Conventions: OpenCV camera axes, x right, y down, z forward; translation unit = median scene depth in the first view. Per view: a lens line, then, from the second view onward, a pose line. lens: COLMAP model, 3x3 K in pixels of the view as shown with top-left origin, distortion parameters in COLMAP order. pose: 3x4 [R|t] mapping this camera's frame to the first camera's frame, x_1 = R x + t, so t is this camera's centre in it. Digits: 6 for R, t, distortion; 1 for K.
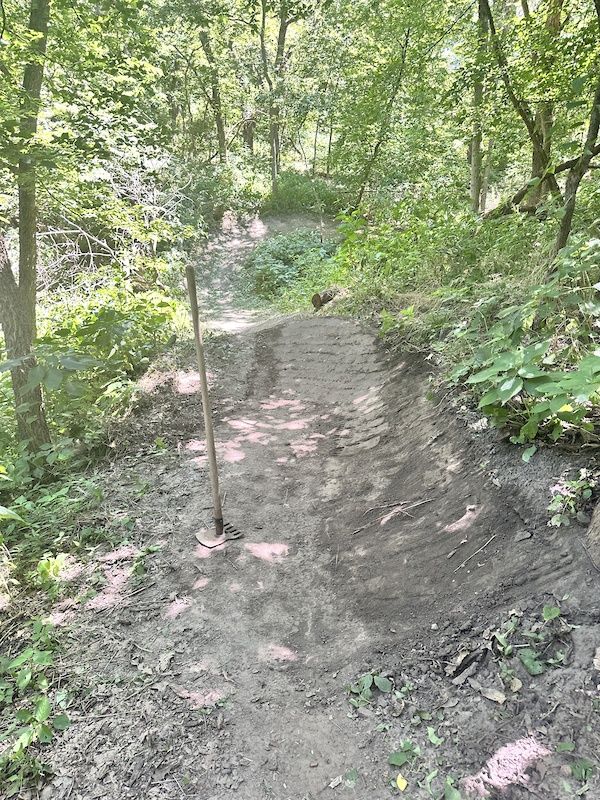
lens RADIAL K [[556.8, 0, 300.0], [0, 556.8, 407.6], [0, 0, 1]] dist [-0.005609, -0.004891]
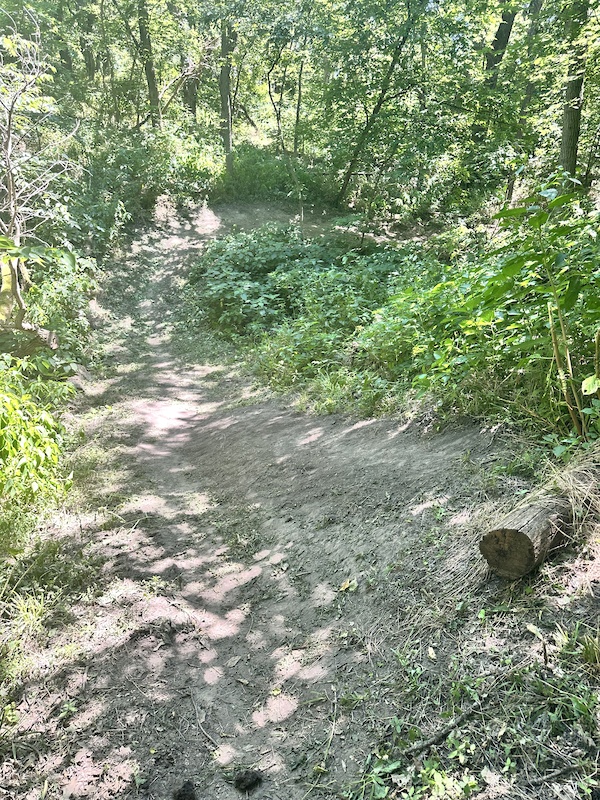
lens RADIAL K [[556.8, 0, 303.0], [0, 556.8, 391.6], [0, 0, 1]] dist [-0.005609, -0.004891]
pose [[0.994169, -0.015820, 0.106670, -0.034135], [0.016517, 0.999848, -0.005651, -0.102207], [-0.106564, 0.007380, 0.994278, 0.295632]]
